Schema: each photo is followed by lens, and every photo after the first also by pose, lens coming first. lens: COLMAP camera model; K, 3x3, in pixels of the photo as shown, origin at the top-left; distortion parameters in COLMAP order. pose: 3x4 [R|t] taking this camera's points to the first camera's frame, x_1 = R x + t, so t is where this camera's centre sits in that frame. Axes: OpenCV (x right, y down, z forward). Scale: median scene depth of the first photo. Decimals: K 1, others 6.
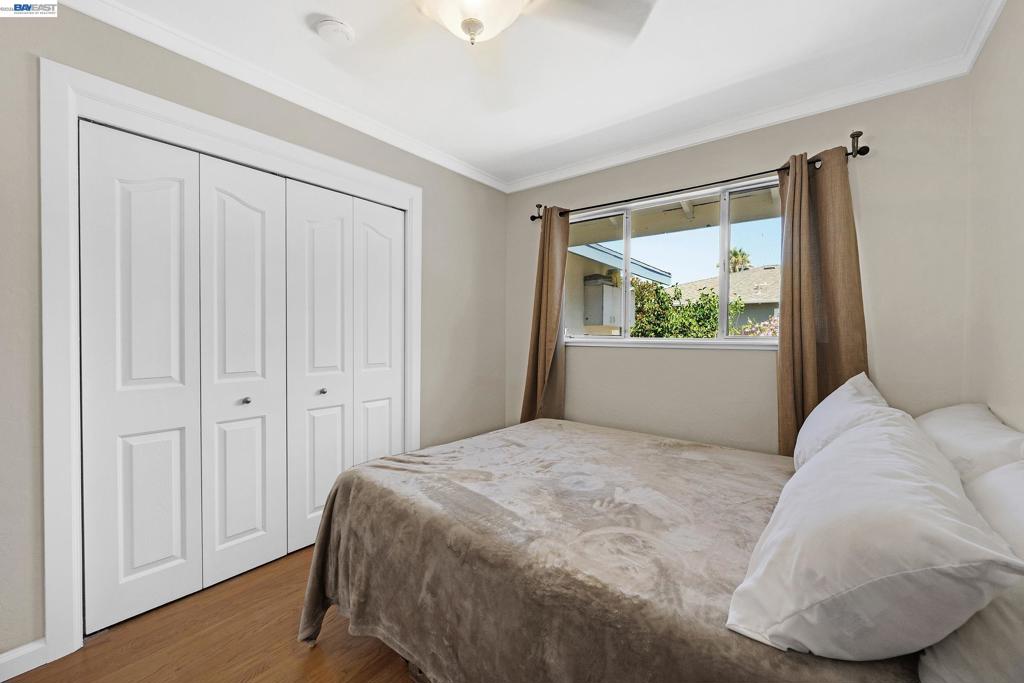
lens RADIAL K [[407.0, 0, 514.6], [0, 407.0, 341.1], [0, 0, 1]] dist [-0.001765, -0.001232]
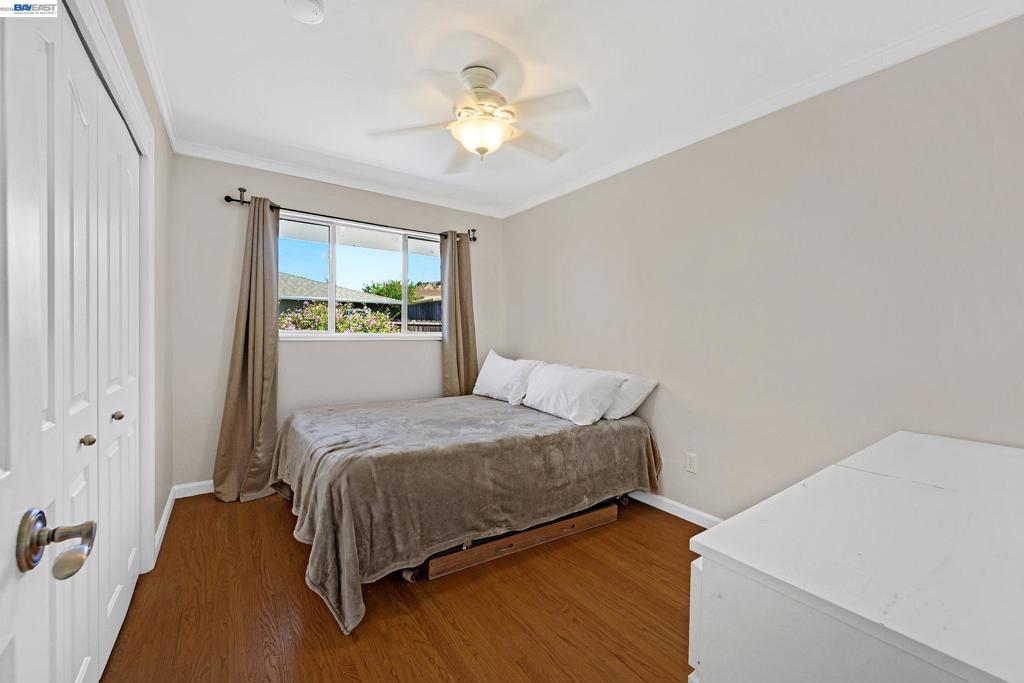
lens RADIAL K [[407.0, 0, 514.6], [0, 407.0, 337.0], [0, 0, 1]] dist [-0.001765, -0.001232]
pose [[0.298149, -0.012291, 0.954440, -0.772707], [0.004140, 0.999924, 0.011584, -0.006925], [-0.954510, 0.000498, 0.298177, 0.164115]]
